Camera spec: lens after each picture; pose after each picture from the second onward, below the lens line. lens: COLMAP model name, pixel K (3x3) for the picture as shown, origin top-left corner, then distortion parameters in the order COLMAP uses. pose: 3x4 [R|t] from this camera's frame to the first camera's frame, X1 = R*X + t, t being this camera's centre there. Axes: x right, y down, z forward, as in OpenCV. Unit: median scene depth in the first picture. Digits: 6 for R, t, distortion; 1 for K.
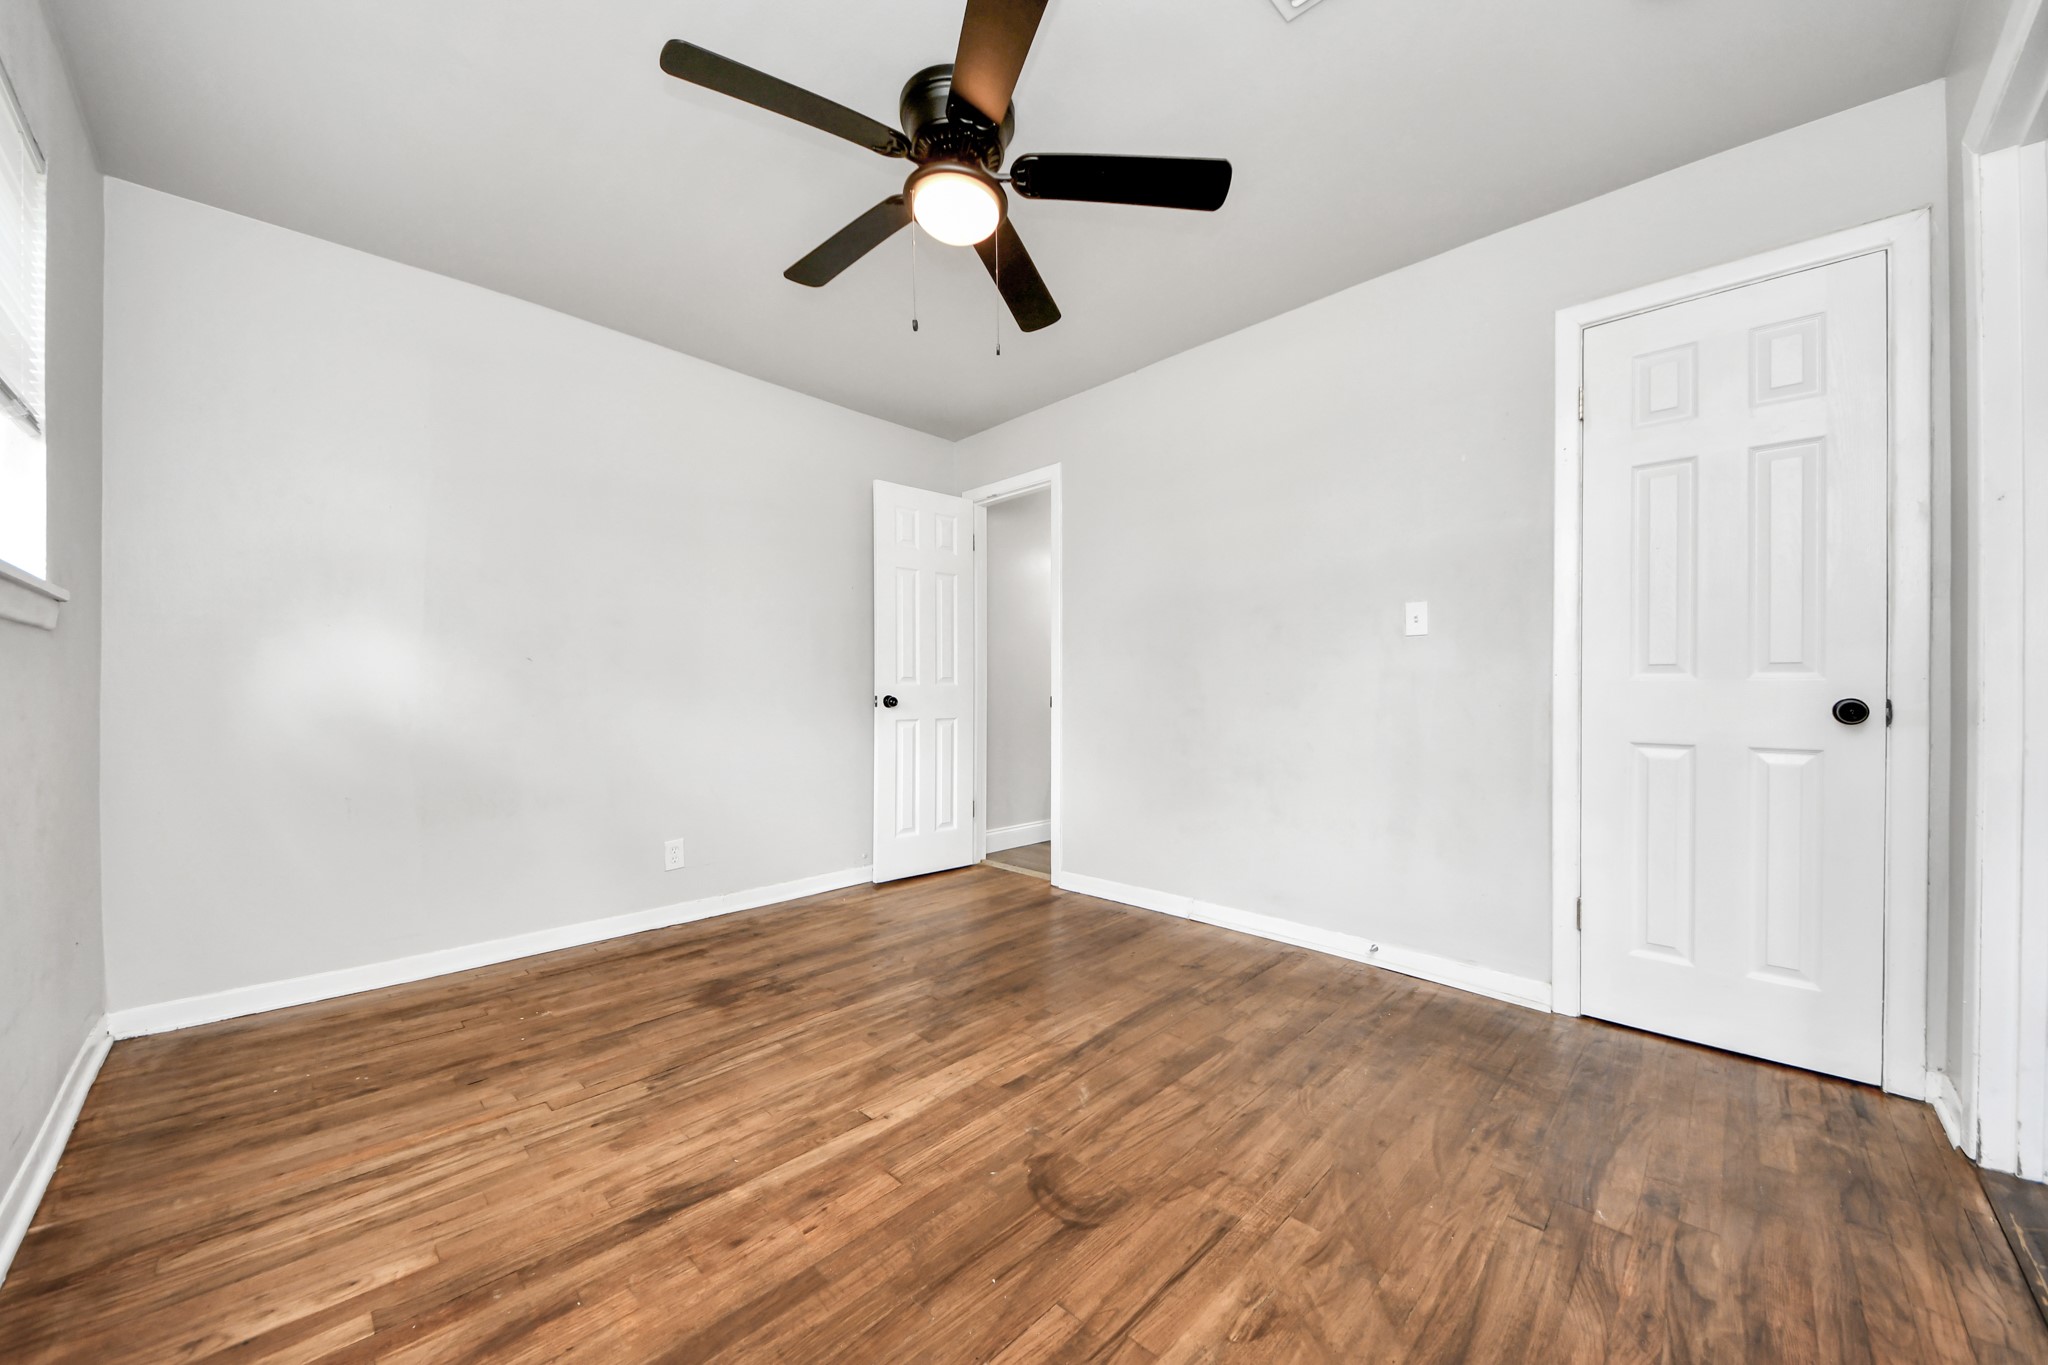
lens RADIAL K [[749.5, 0, 1016.8], [0, 749.5, 675.9], [0, 0, 1]] dist [0.006959, -0.002334]
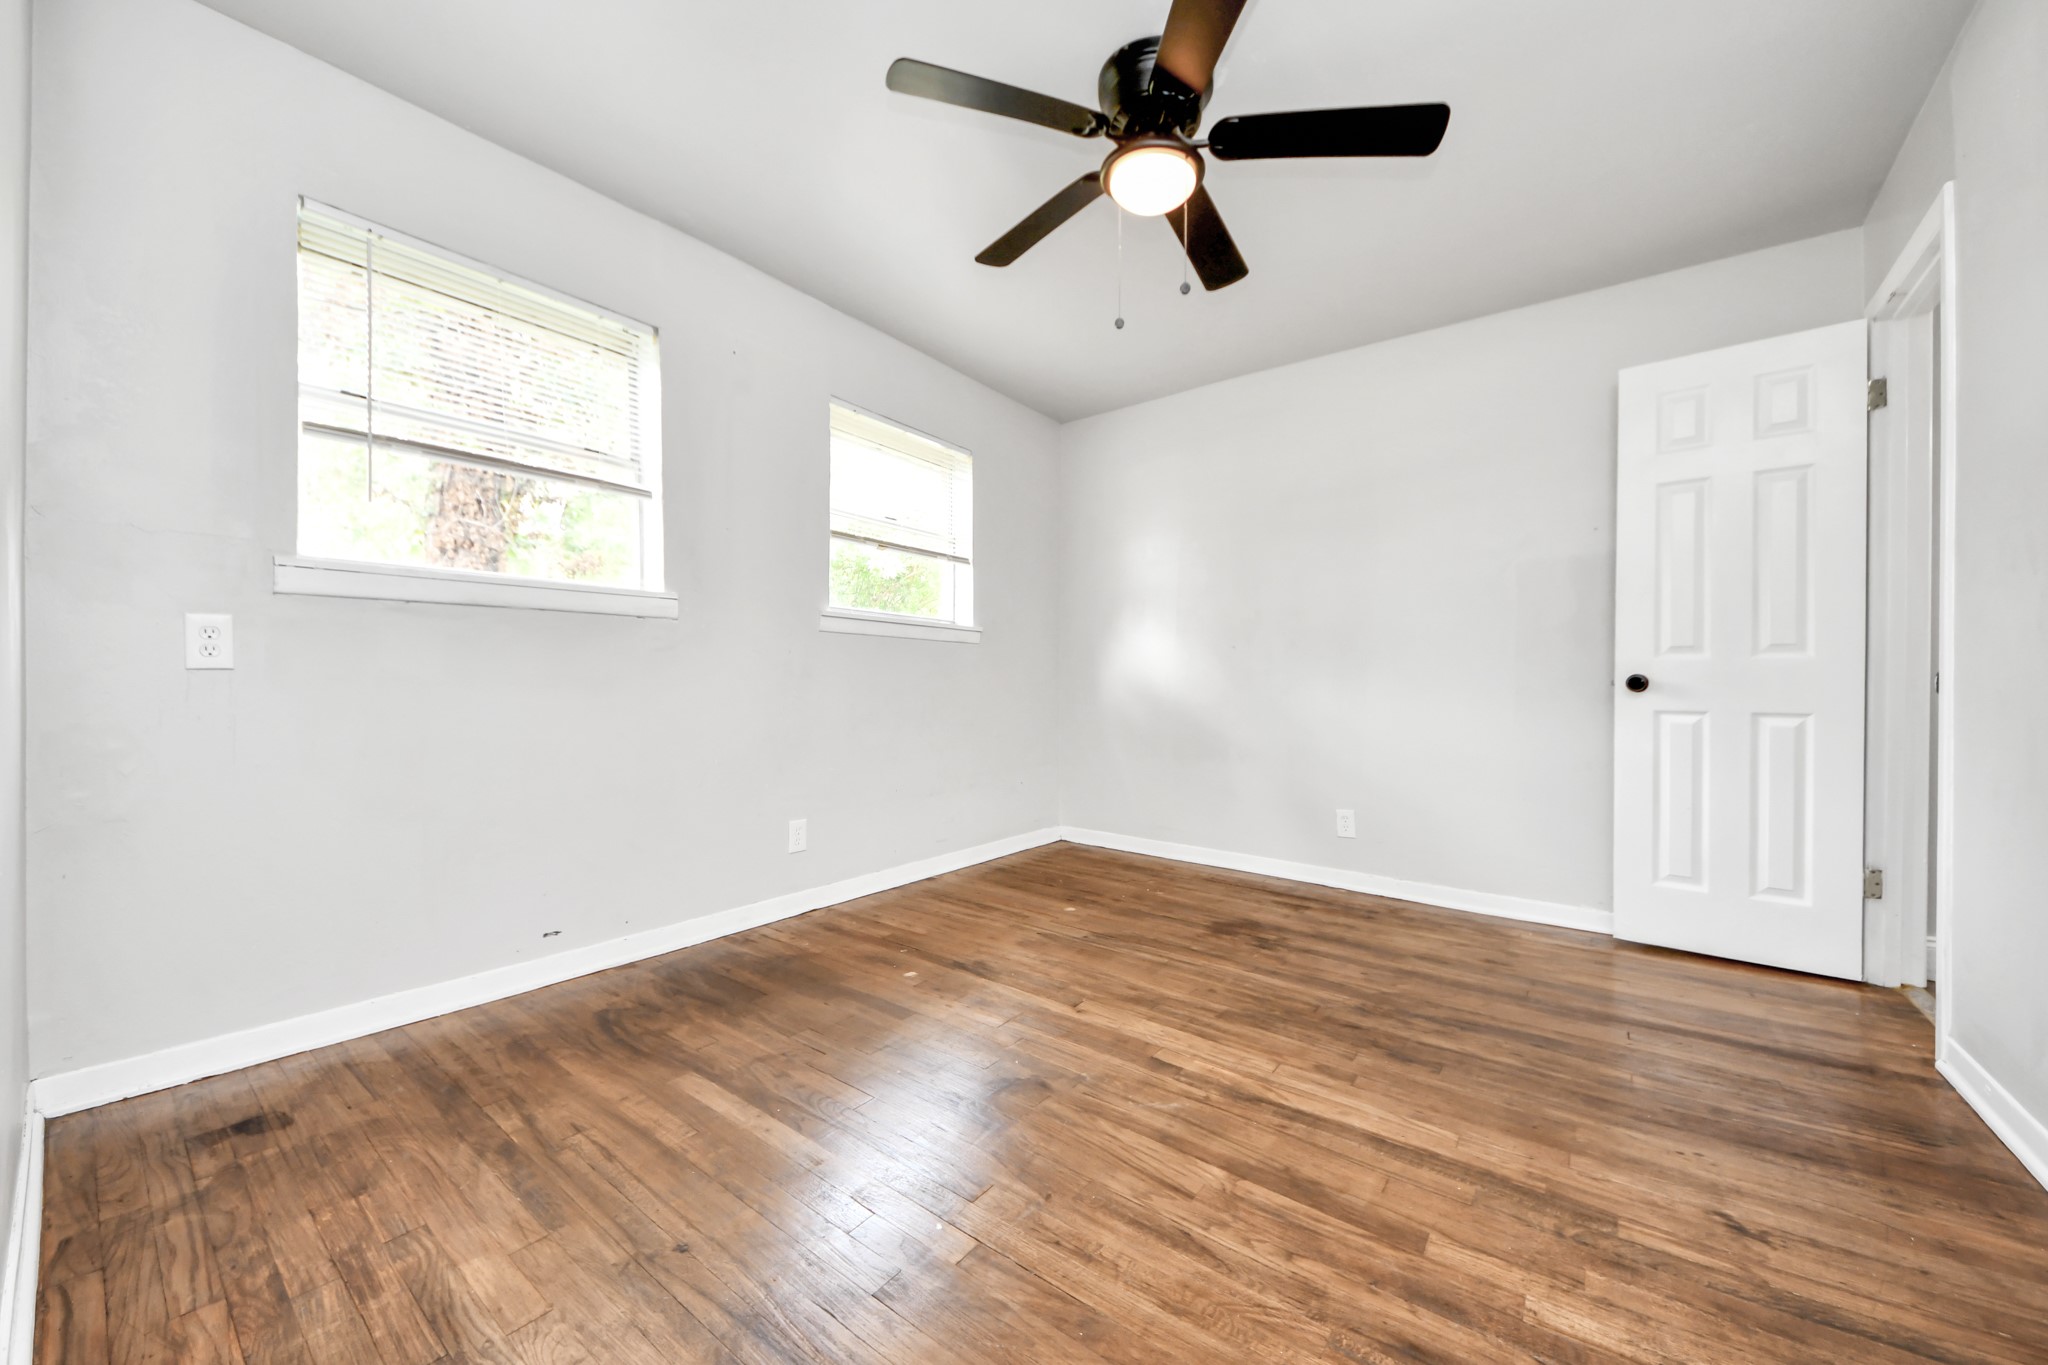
lens RADIAL K [[749.5, 0, 1014.5], [0, 749.5, 692.2], [0, 0, 1]] dist [0.006959, -0.002334]
pose [[0.119728, 0.019171, -0.992622, 0.729304], [0.001887, 0.999807, 0.019537, 0.044825], [0.992805, -0.004212, 0.119669, 0.566382]]
